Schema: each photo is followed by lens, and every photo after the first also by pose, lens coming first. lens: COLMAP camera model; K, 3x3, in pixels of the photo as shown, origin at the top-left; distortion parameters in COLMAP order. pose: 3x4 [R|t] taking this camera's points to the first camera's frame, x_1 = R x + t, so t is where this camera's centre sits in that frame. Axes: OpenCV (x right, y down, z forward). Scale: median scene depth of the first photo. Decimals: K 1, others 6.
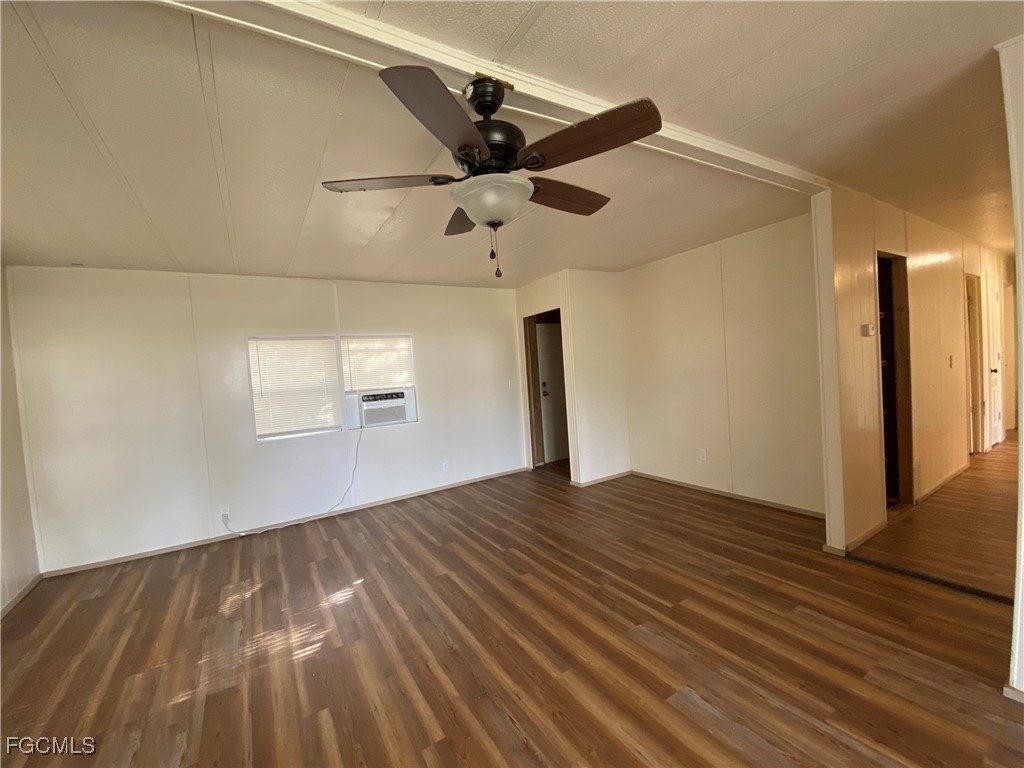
lens RADIAL K [[414.4, 0, 508.2], [0, 414.4, 385.8], [0, 0, 1]] dist [0.022198, -0.019883]
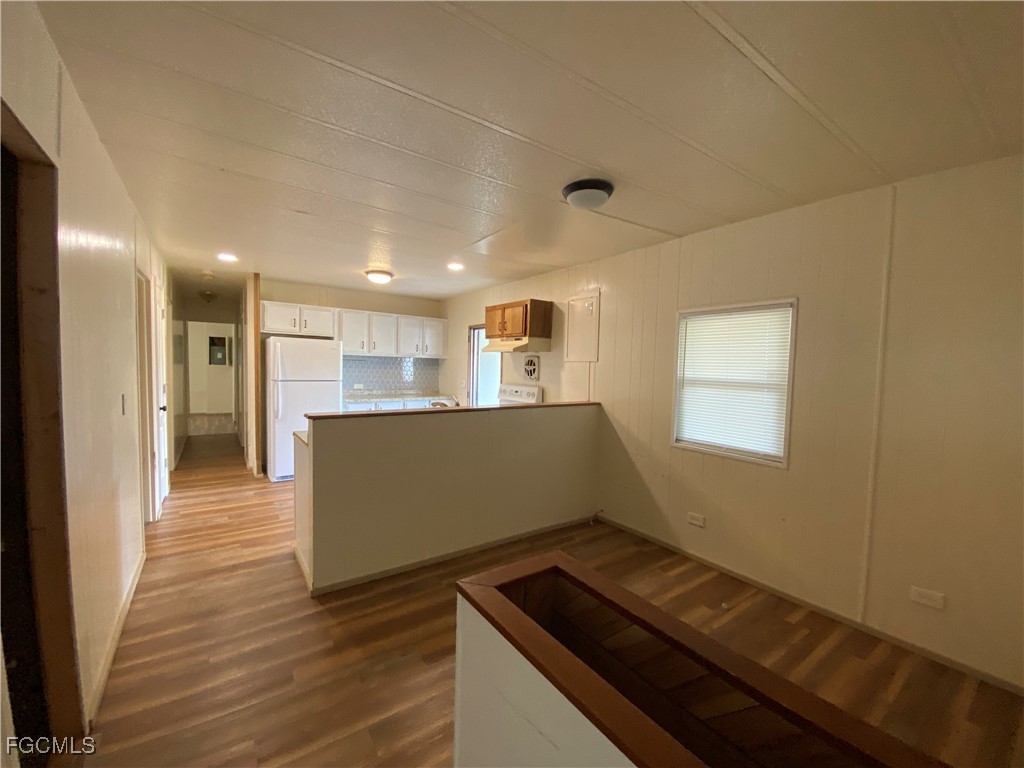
lens RADIAL K [[414.4, 0, 508.2], [0, 414.4, 385.8], [0, 0, 1]] dist [0.022198, -0.019883]
pose [[-0.059602, 0.014969, 0.998110, 0.608643], [0.028941, 0.999493, -0.013261, -0.084157], [-0.997803, 0.028096, -0.060005, 0.669842]]
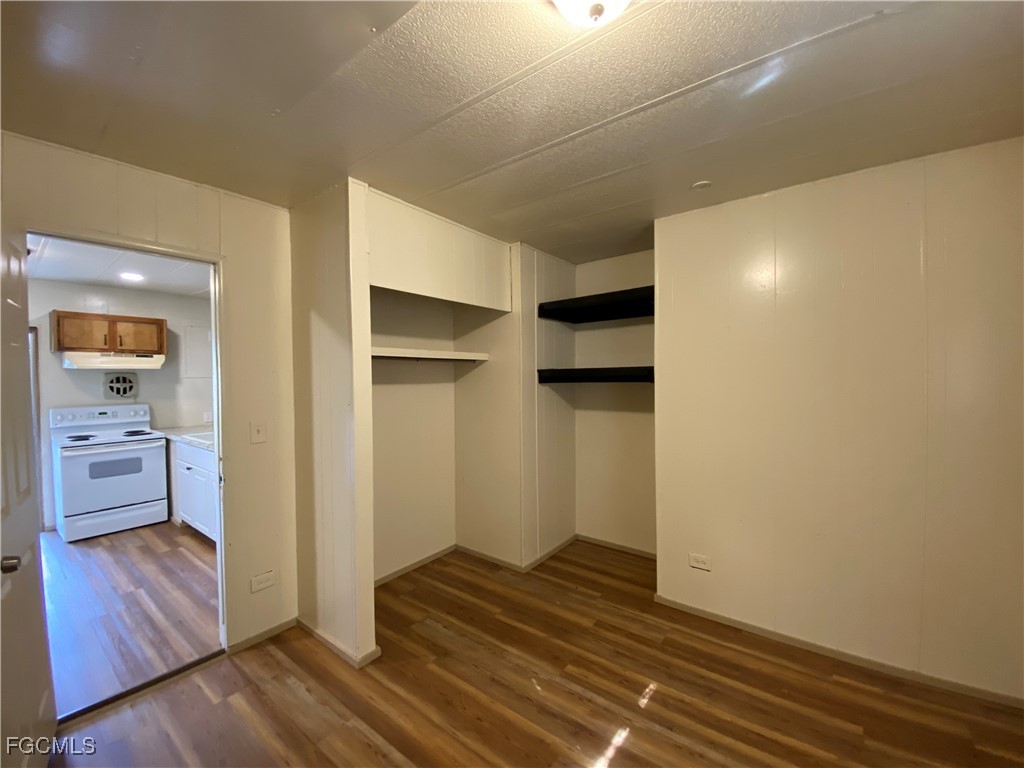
lens RADIAL K [[418.7, 0, 511.4], [0, 418.7, 385.6], [0, 0, 1]] dist [0.008816, -0.015088]
pose [[-0.933542, 0.084055, -0.348475, 1.396933], [0.056173, 0.994413, 0.089375, -0.226047], [0.354040, 0.063860, -0.933047, 2.388557]]
